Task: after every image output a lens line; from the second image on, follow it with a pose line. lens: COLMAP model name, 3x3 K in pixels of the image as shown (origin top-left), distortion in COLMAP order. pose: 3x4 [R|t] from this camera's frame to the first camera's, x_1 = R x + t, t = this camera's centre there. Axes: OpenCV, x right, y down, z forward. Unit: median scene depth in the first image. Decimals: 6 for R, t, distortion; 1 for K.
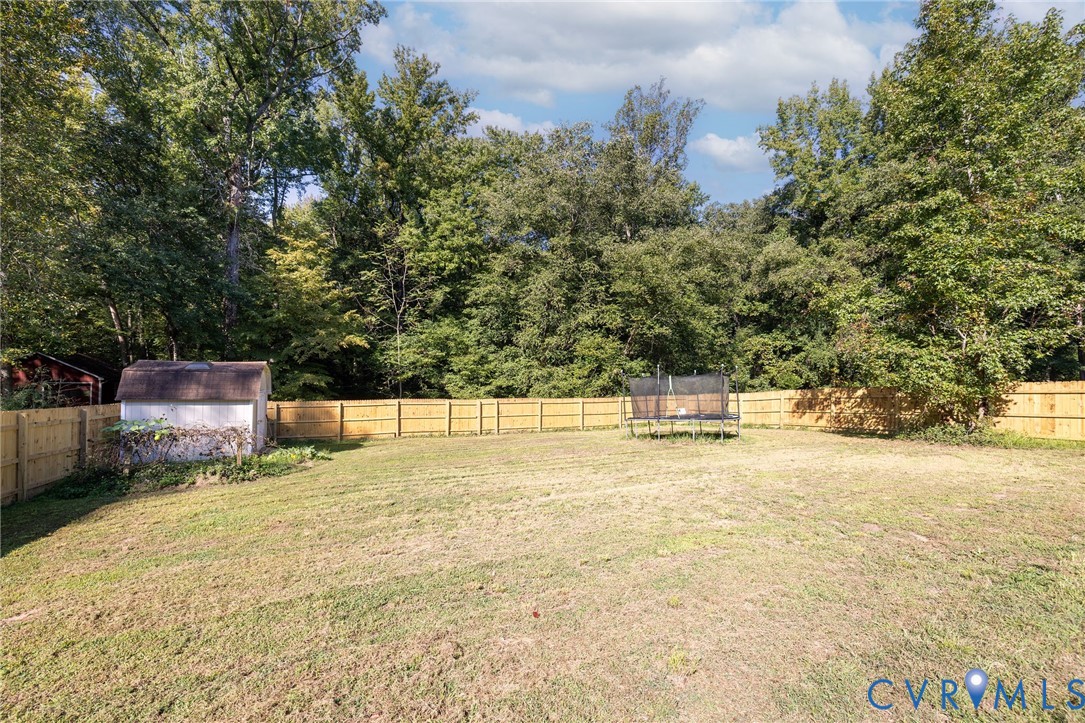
lens RADIAL K [[463.1, 0, 541.0], [0, 463.1, 372.7], [0, 0, 1]] dist [-0.008867, -0.000017]
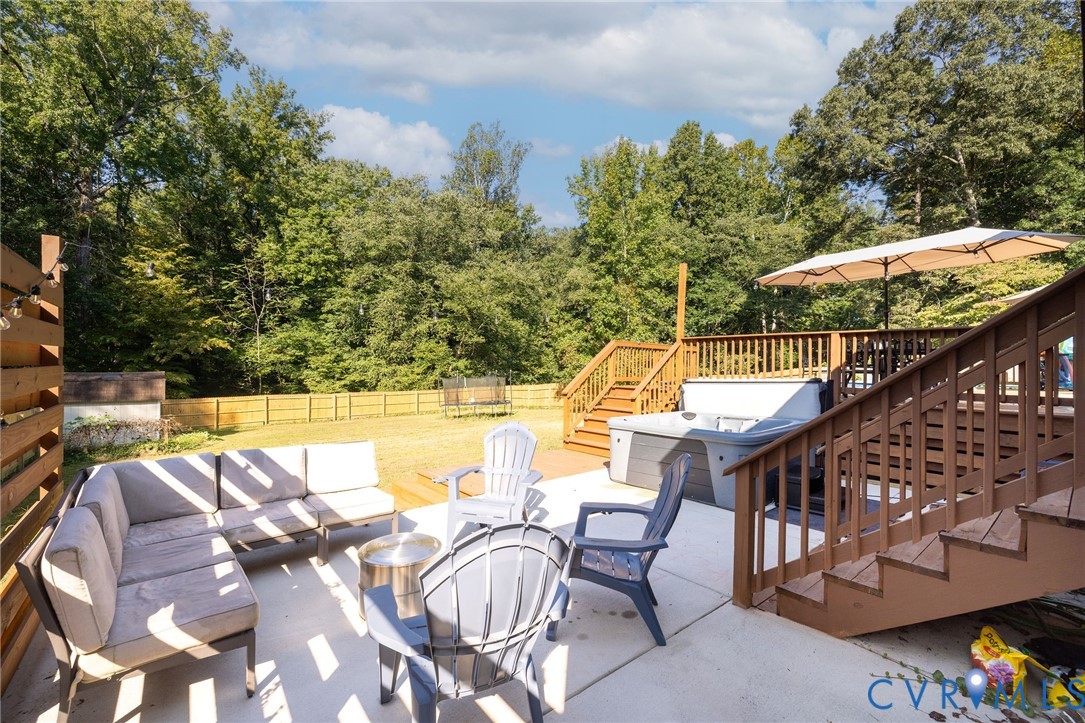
lens RADIAL K [[463.1, 0, 536.9], [0, 463.1, 361.4], [0, 0, 1]] dist [-0.008867, -0.000017]
pose [[0.962671, -0.004115, 0.270644, 0.048848], [0.001663, 0.999955, 0.009288, -0.033317], [-0.270671, -0.008491, 0.962635, -0.309121]]
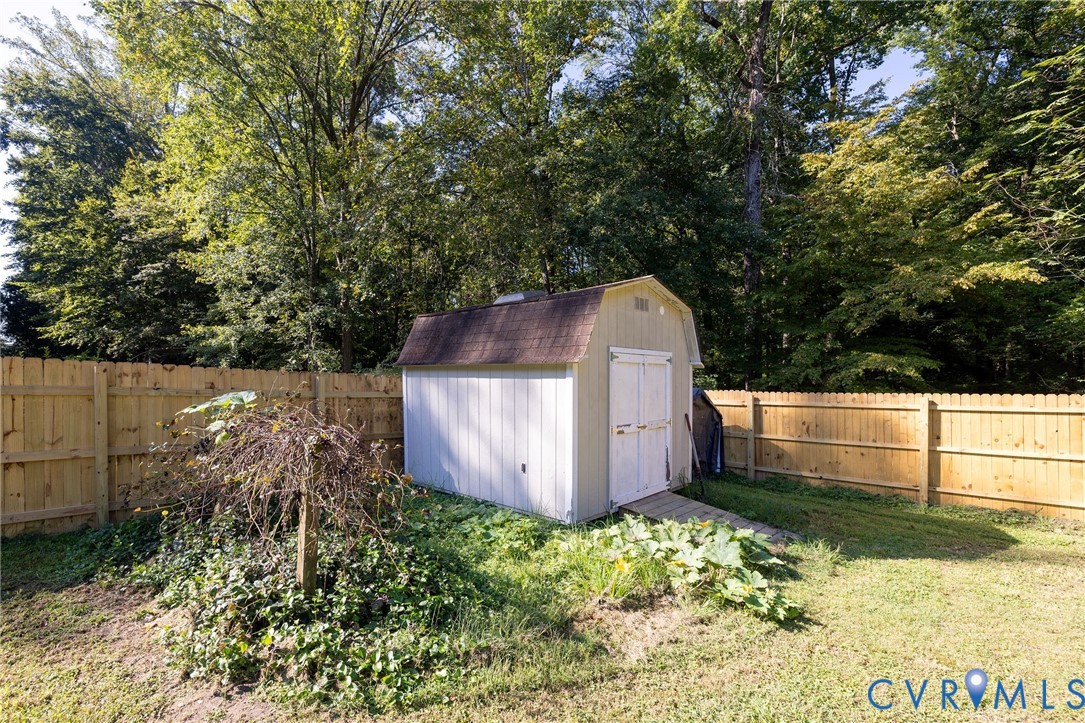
lens RADIAL K [[463.1, 0, 471.4], [0, 463.1, 387.0], [0, 0, 1]] dist [-0.008867, -0.000017]
pose [[0.314394, 0.003237, -0.949287, -0.141433], [0.007944, 0.999950, 0.006040, 0.033891], [0.949259, -0.009440, 0.314352, 0.375923]]
